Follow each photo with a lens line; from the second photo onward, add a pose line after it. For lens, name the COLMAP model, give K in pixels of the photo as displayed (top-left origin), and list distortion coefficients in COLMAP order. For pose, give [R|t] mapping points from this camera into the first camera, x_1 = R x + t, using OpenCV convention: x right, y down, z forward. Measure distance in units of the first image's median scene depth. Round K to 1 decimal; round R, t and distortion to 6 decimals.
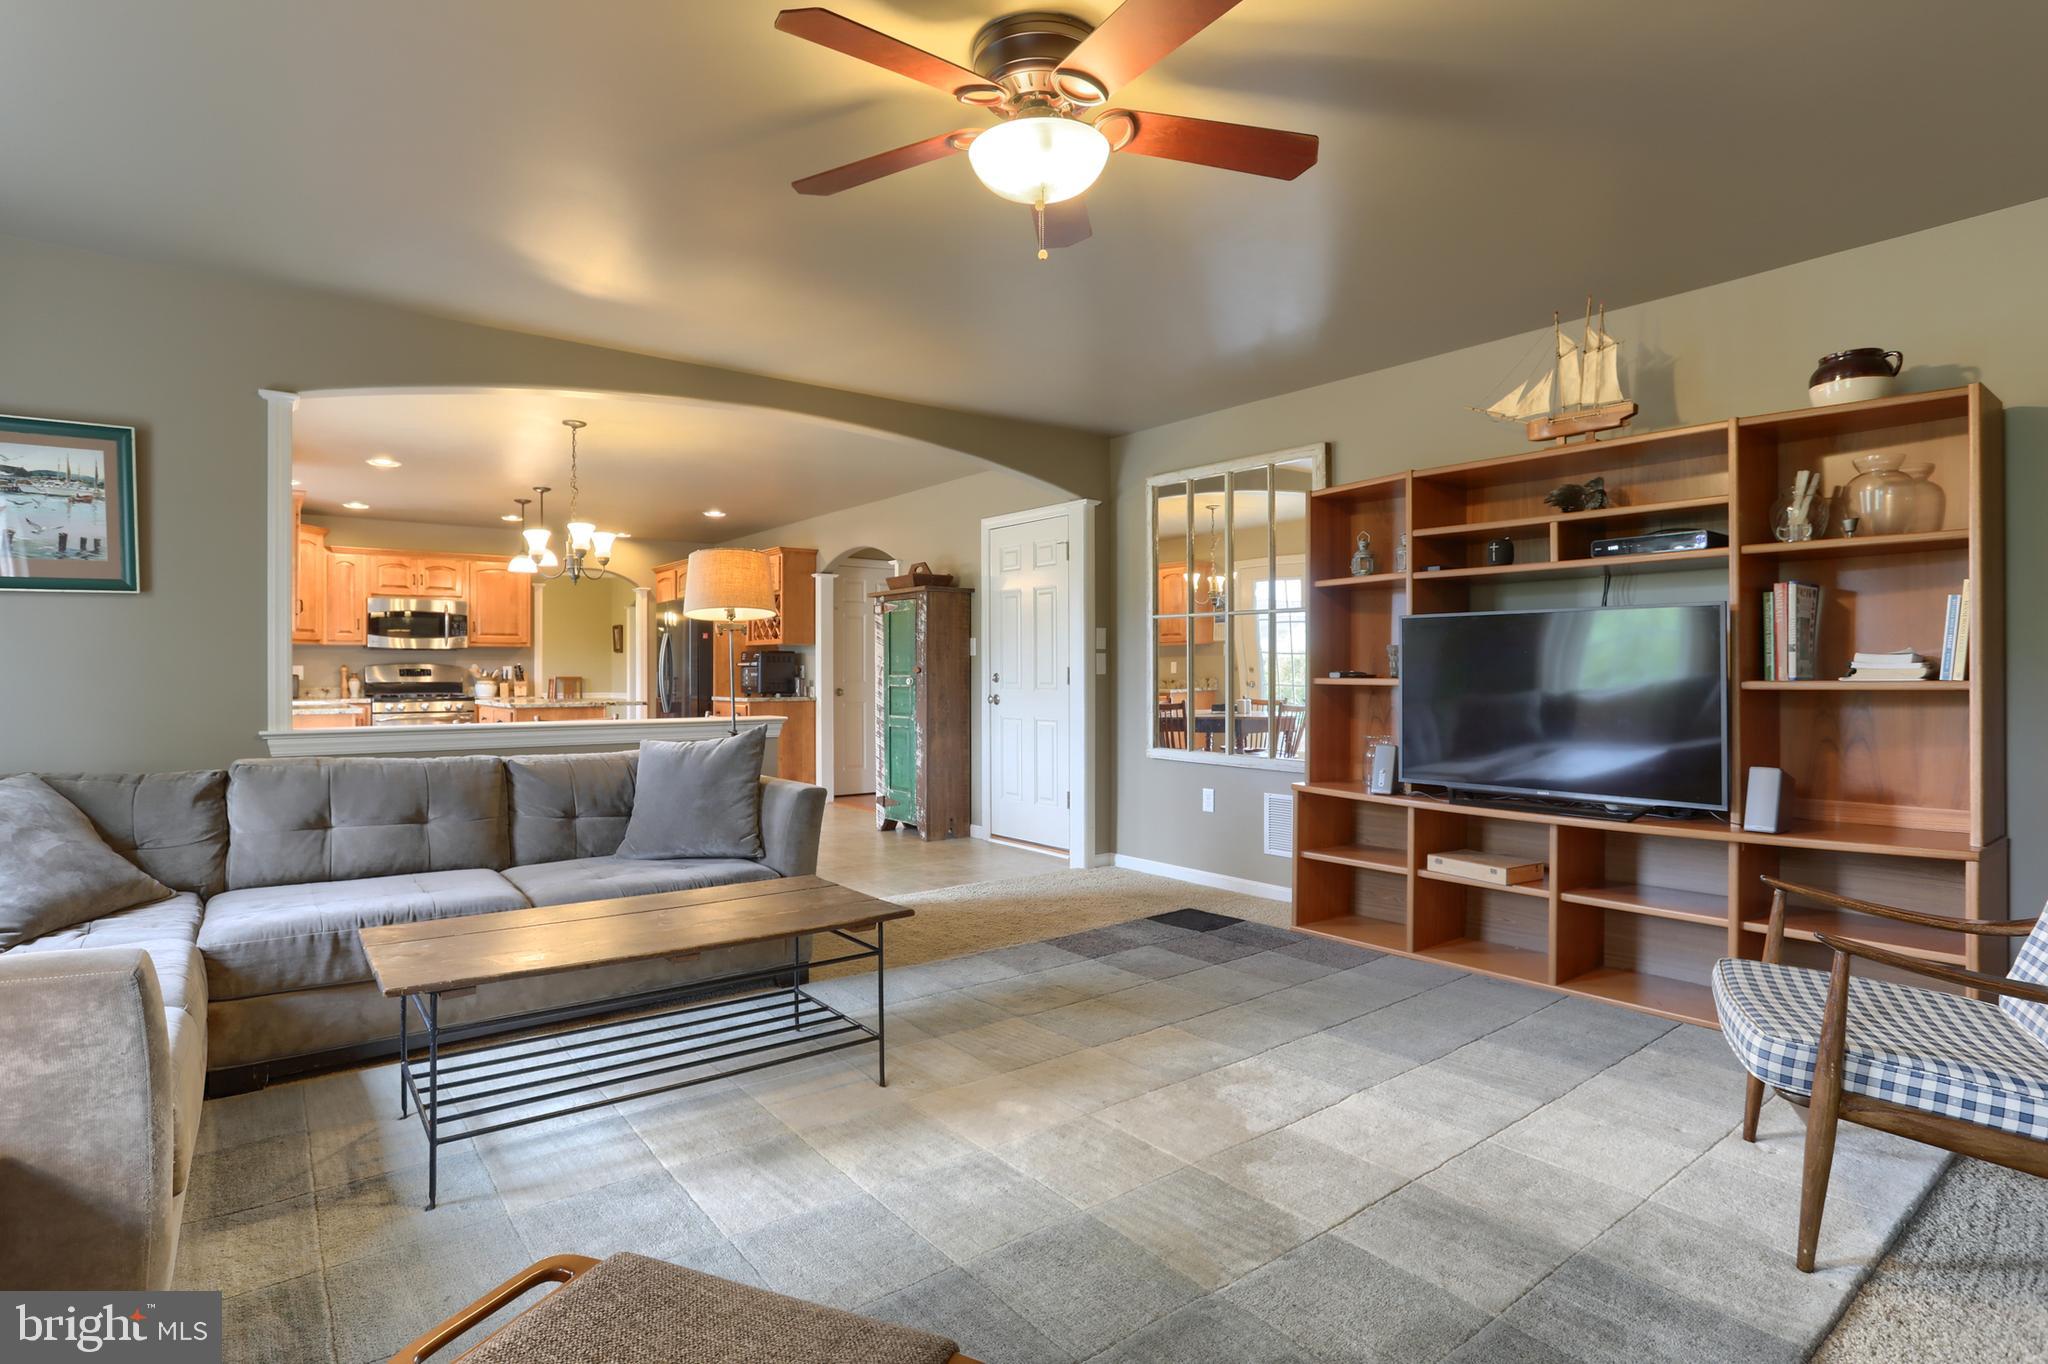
lens RADIAL K [[1039.8, 0, 1022.4], [0, 1039.8, 676.5], [0, 0, 1]] dist [-0.063447, 0.038435]
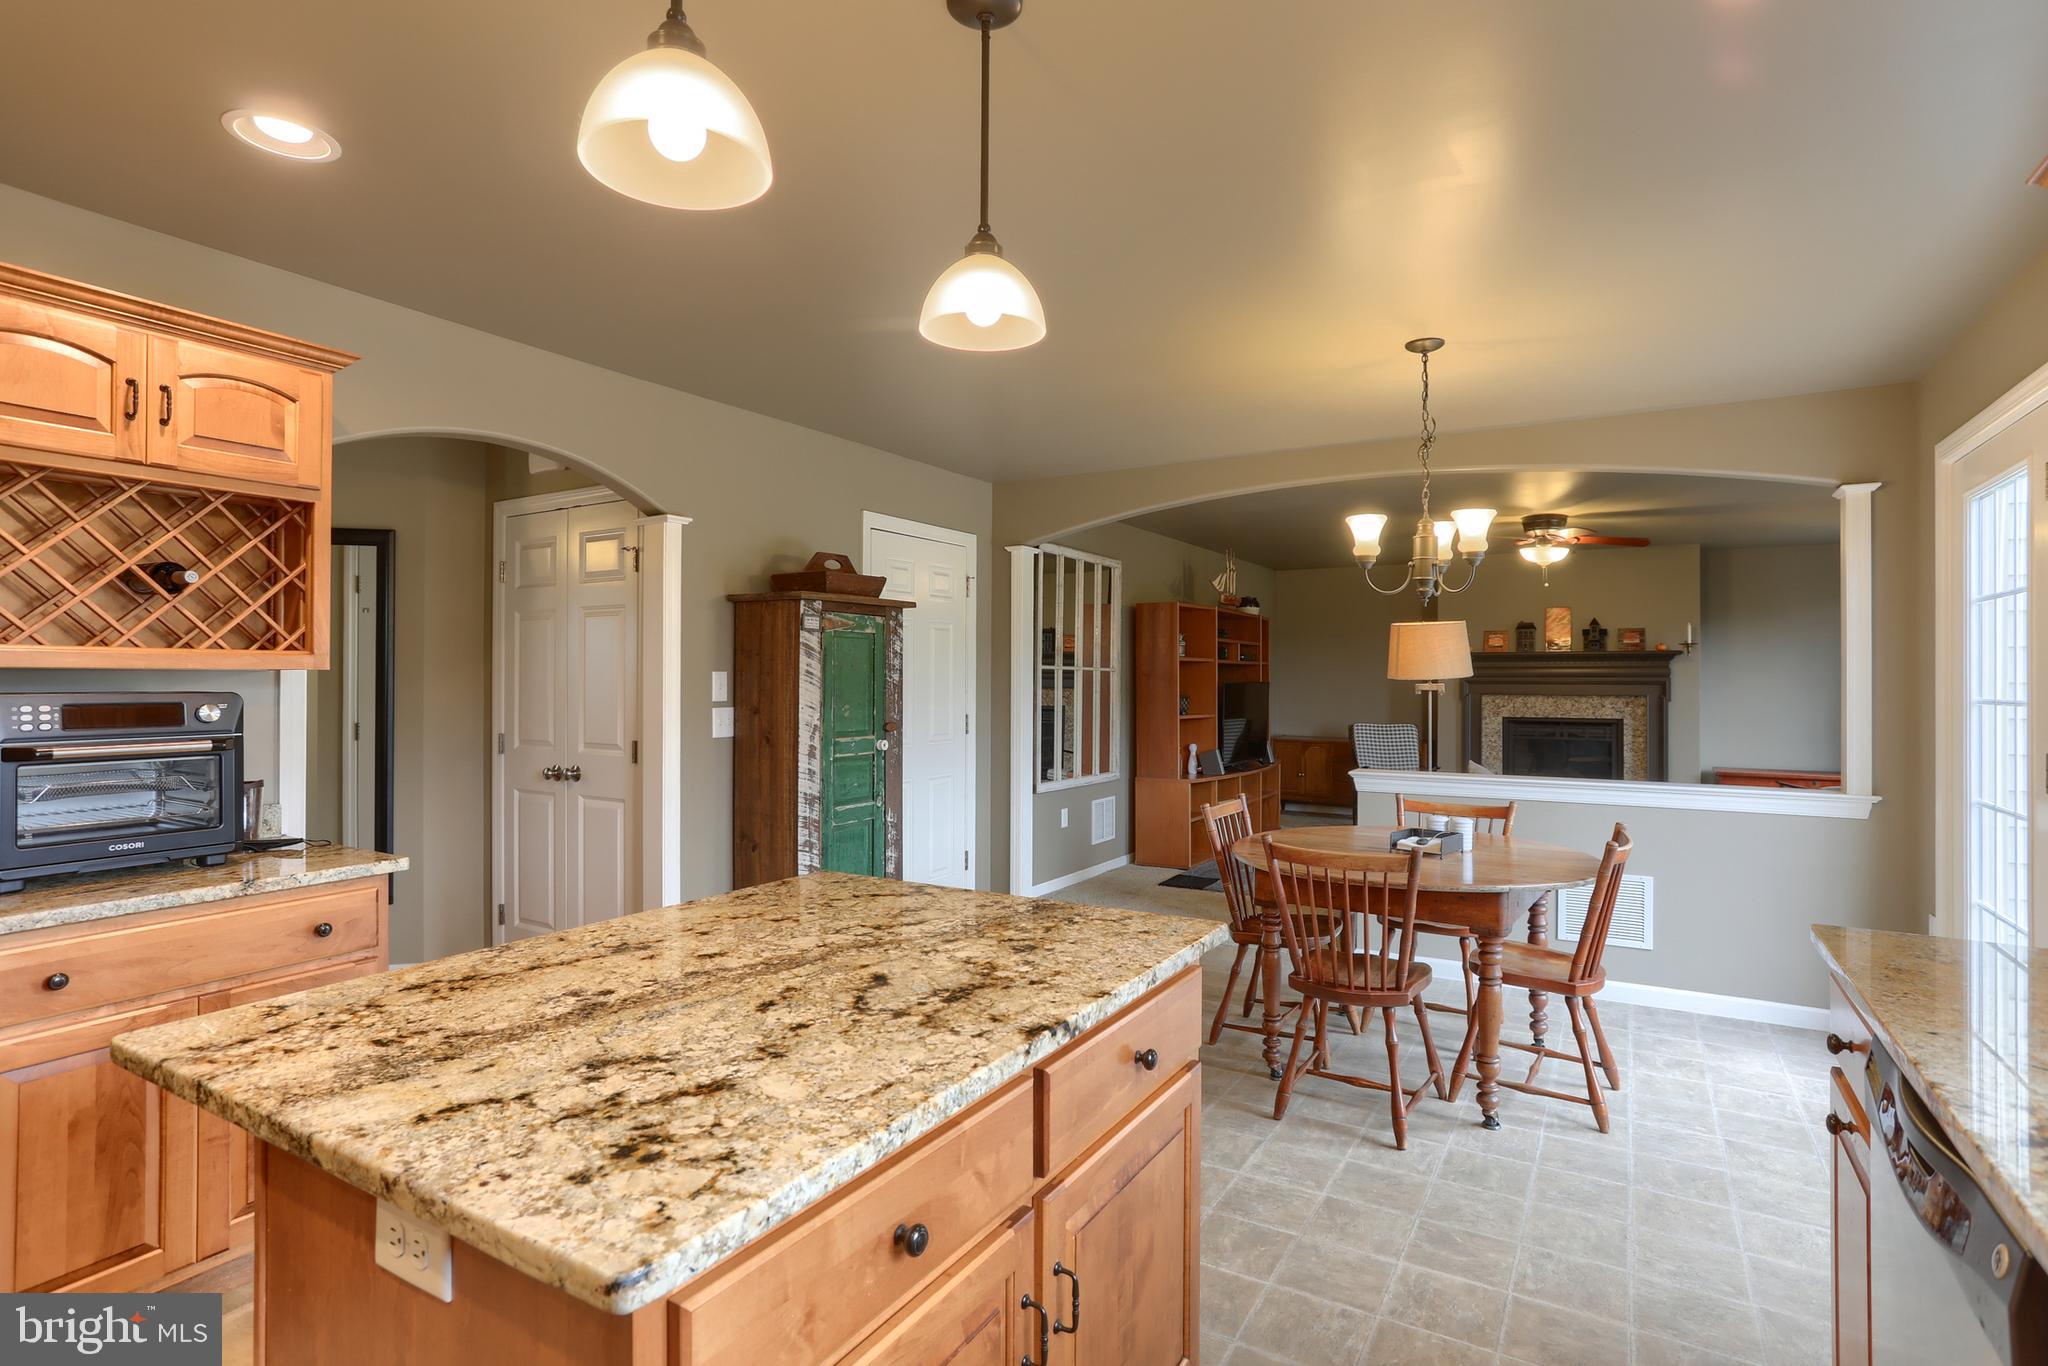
lens RADIAL K [[1022.4, 0, 1039.2], [0, 1022.4, 676.7], [0, 0, 1]] dist [-0.060637, 0.037153]
pose [[-0.378466, 0.002612, 0.925611, -0.589521], [-0.000098, 0.999996, -0.002862, -0.028969], [-0.925615, -0.001174, -0.378465, 0.933602]]
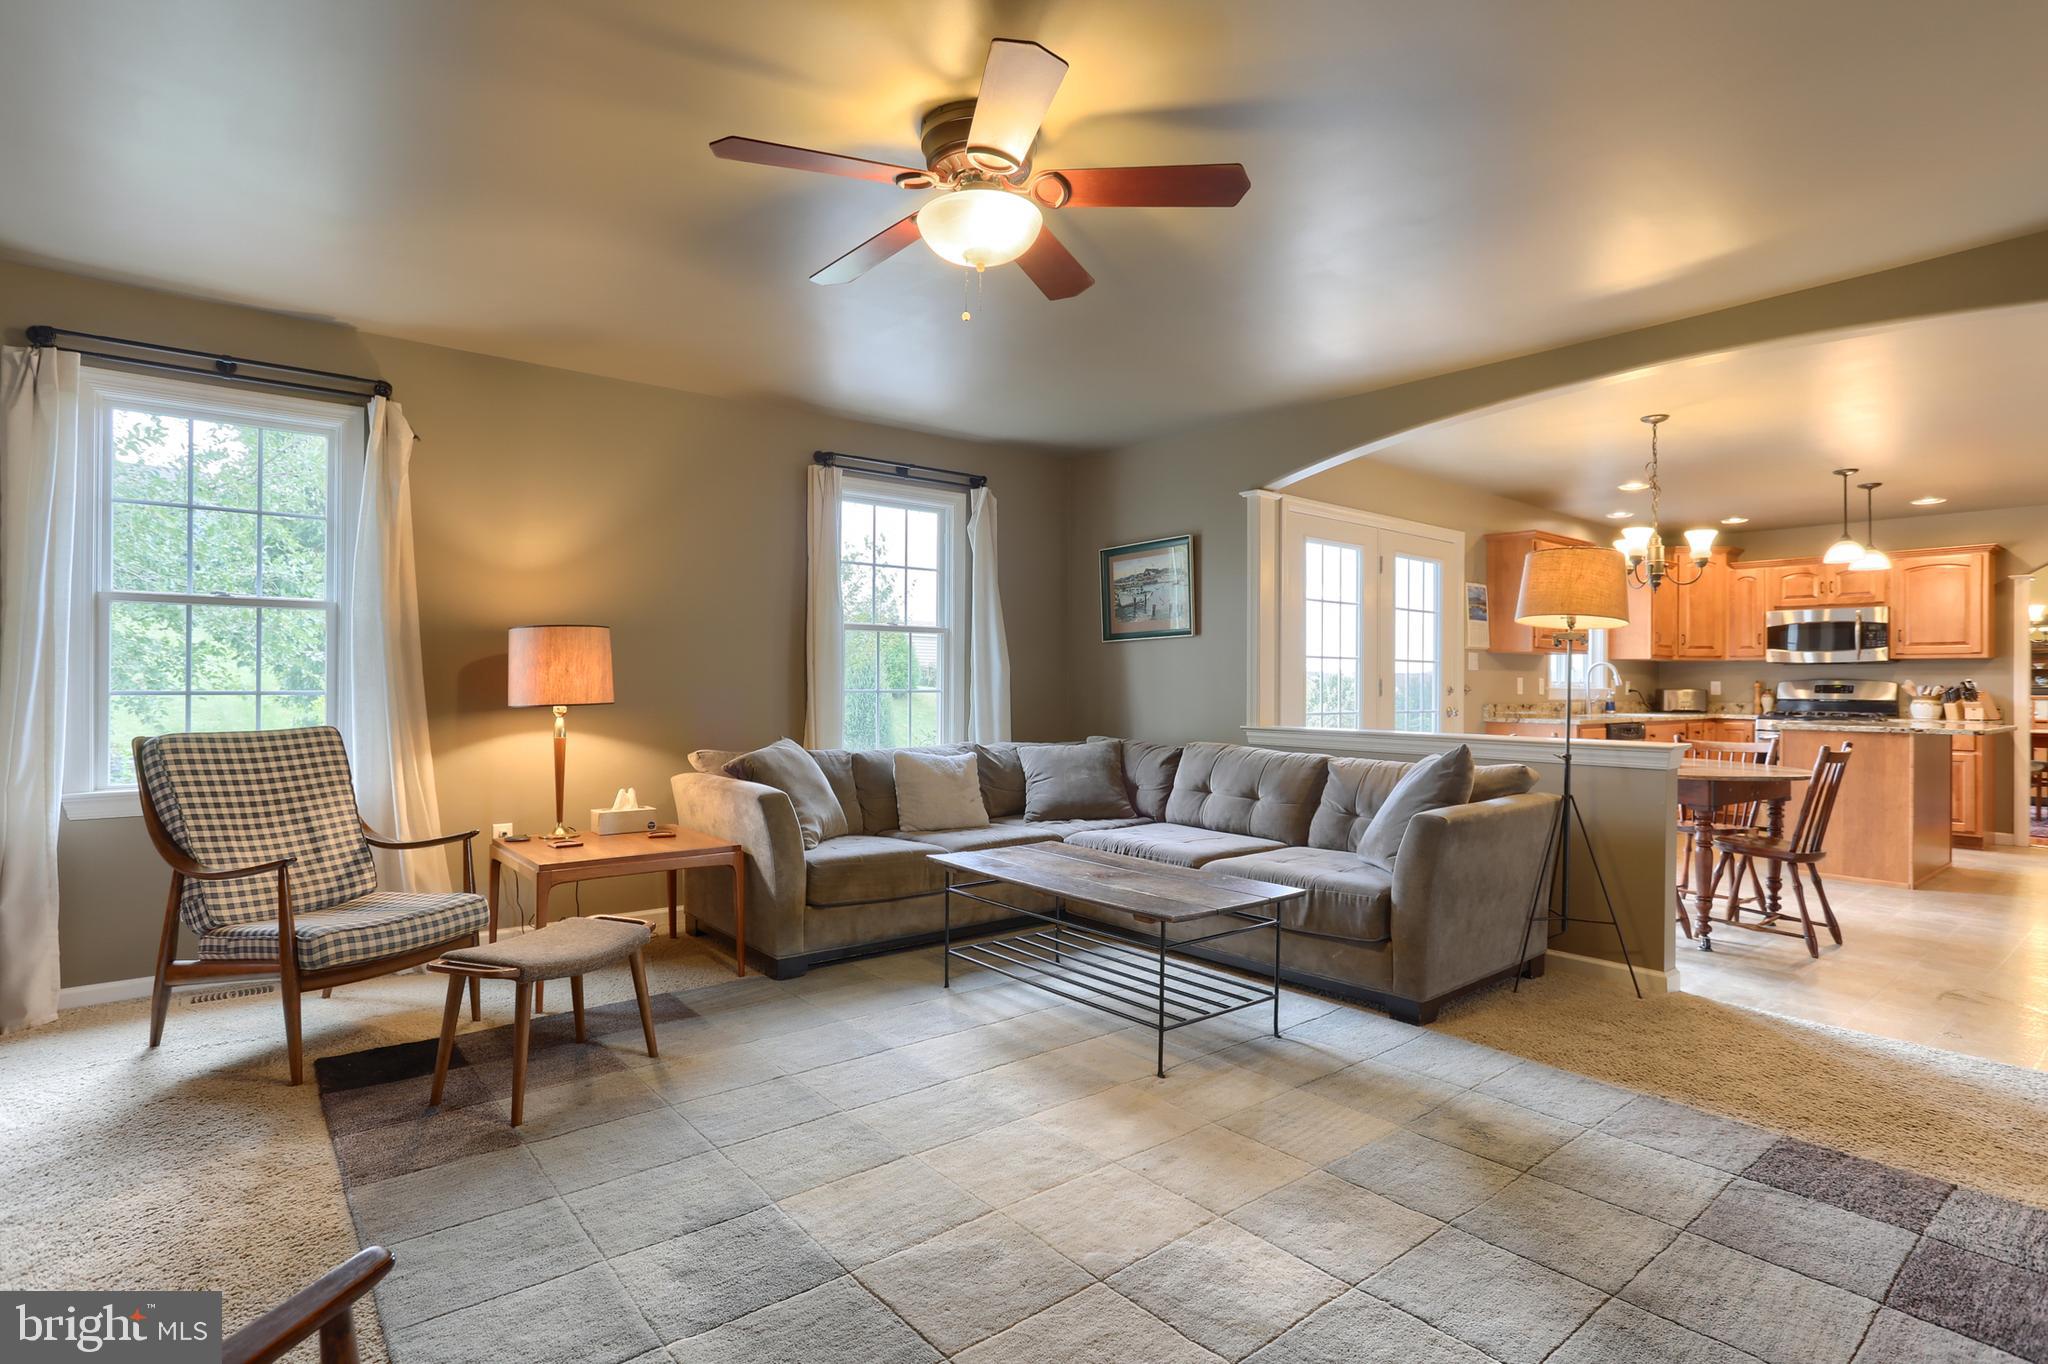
lens RADIAL K [[1021.2, 0, 1016.2], [0, 1021.2, 678.9], [0, 0, 1]] dist [-0.056765, 0.035067]
pose [[0.026715, -0.002251, -0.999641, 0.287973], [-0.011510, 0.999930, -0.002559, -0.002352], [0.999577, 0.011574, 0.026687, 0.260233]]
